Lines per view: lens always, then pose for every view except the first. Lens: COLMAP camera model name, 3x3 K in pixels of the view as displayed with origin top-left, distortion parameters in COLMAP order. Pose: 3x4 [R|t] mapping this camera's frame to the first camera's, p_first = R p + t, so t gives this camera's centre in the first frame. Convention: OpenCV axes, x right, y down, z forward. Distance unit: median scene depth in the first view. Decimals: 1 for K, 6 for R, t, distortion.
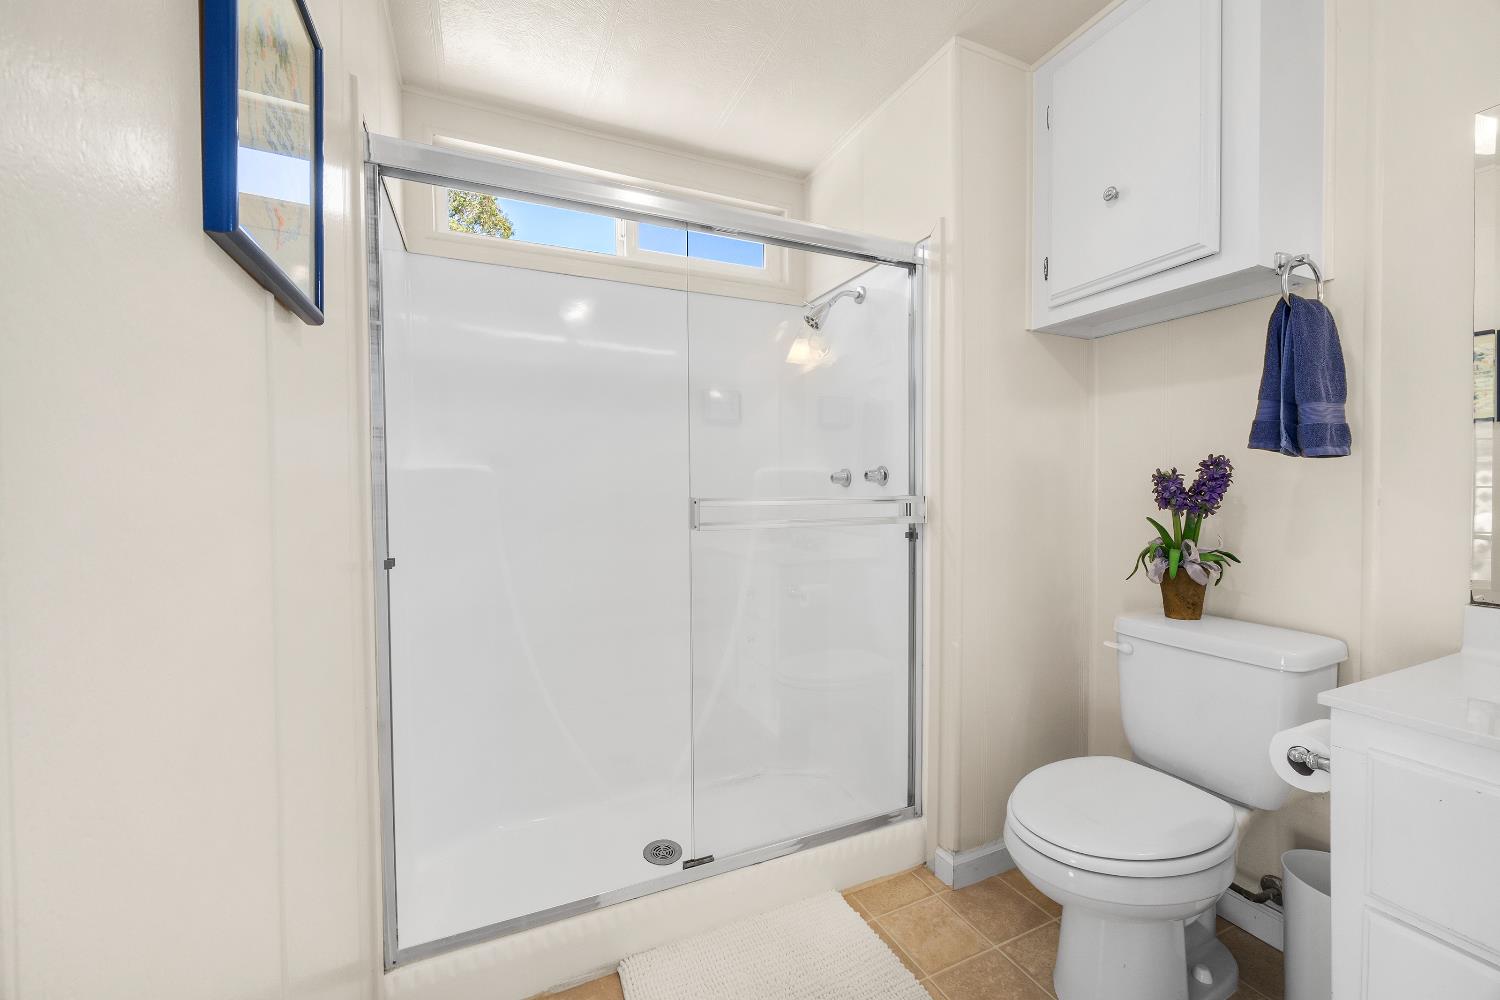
lens RADIAL K [[585.3, 0, 746.0], [0, 585.3, 496.0], [0, 0, 1]] dist [-0.000651, 0.000294]
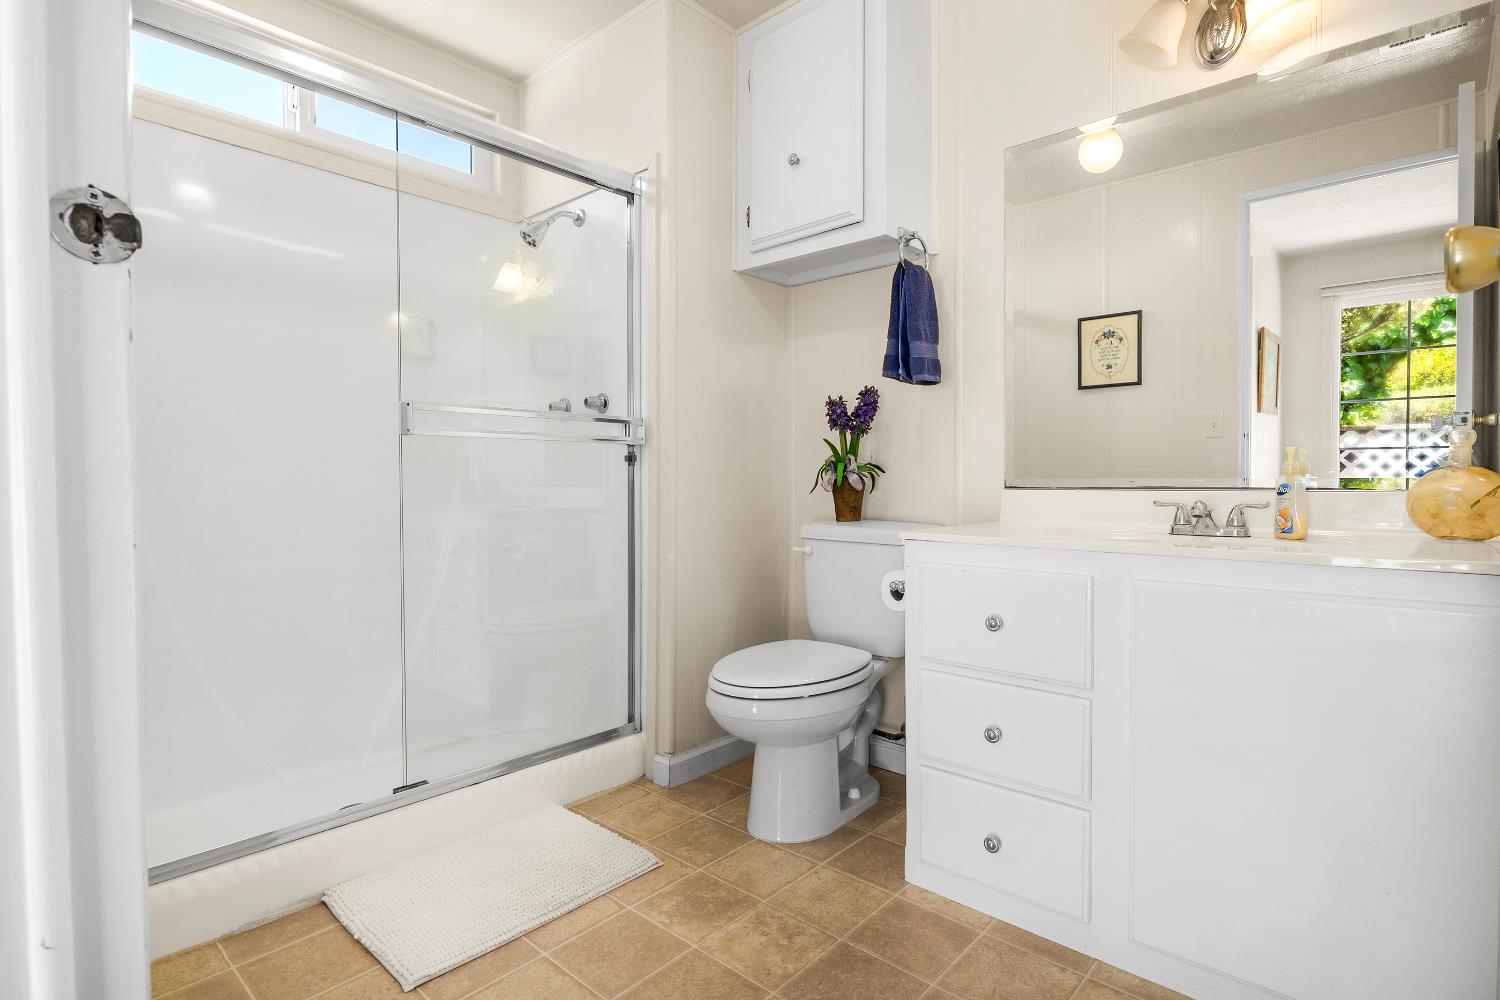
lens RADIAL K [[745.5, 0, 751.6], [0, 745.5, 497.1], [0, 0, 1]] dist [-0.012415, 0.000216]
pose [[0.914189, -0.005450, 0.405250, -0.057904], [0.000507, 0.999924, 0.012304, 0.130338], [-0.405287, -0.011043, 0.914123, -0.307978]]
